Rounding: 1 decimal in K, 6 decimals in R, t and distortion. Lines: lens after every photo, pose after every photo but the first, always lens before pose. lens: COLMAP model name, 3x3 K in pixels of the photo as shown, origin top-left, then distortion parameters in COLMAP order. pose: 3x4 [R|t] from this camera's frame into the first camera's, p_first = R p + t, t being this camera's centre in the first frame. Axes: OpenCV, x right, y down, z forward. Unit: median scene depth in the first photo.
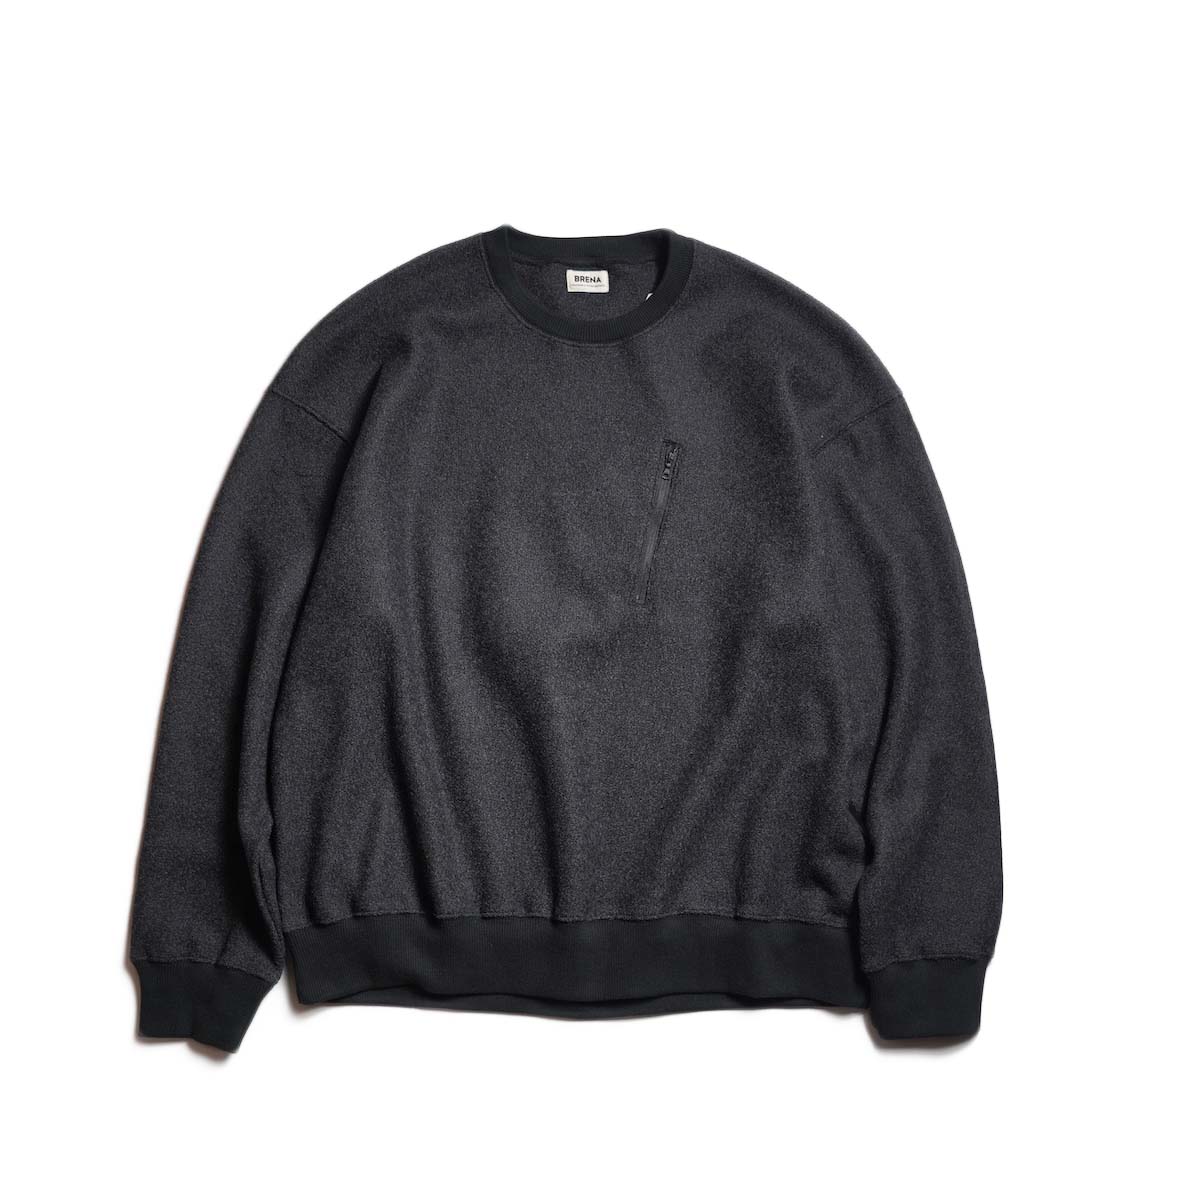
lens RADIAL K [[1467.6, 0, 600.0], [0, 1467.6, 600.0], [0, 0, 1]] dist [0.001105, -0.002929]
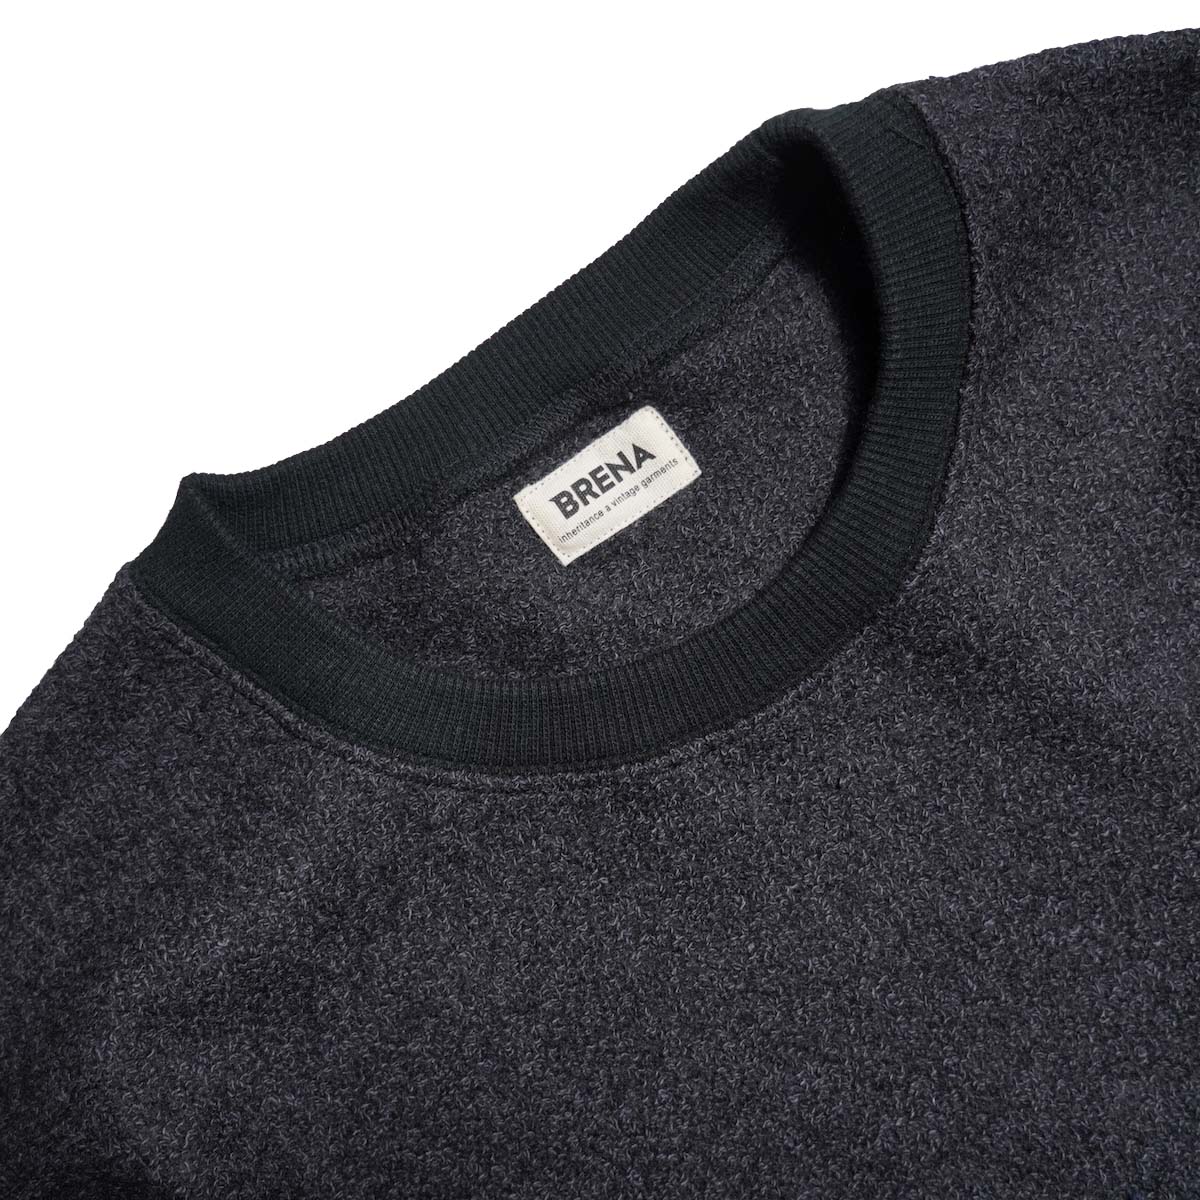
lens RADIAL K [[1467.6, 0, 600.0], [0, 1467.6, 600.0], [0, 0, 1]] dist [0.001105, -0.002929]
pose [[0.832518, -0.552744, -0.037246, -0.010903], [0.551479, 0.820453, 0.150757, -0.240436], [-0.052771, -0.146048, 0.987869, 0.763362]]
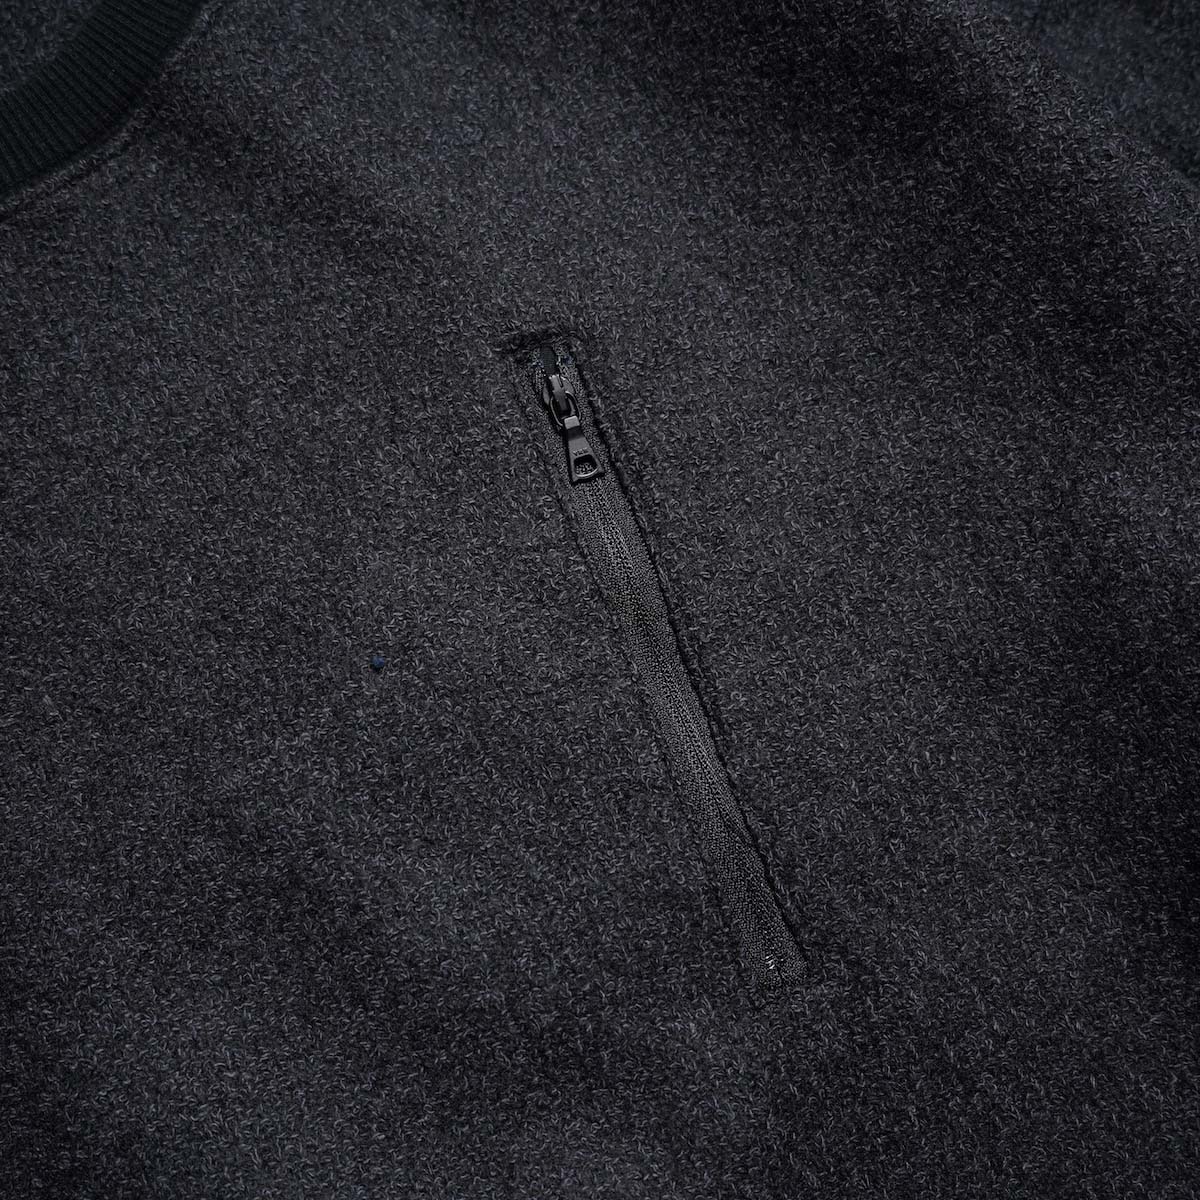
lens RADIAL K [[1467.6, 0, 600.0], [0, 1467.6, 600.0], [0, 0, 1]] dist [0.001105, -0.002929]
pose [[0.837463, -0.540705, 0.079339, 0.015175], [0.542967, 0.839710, -0.008564, -0.061790], [-0.061991, 0.050250, 0.996811, 0.750006]]
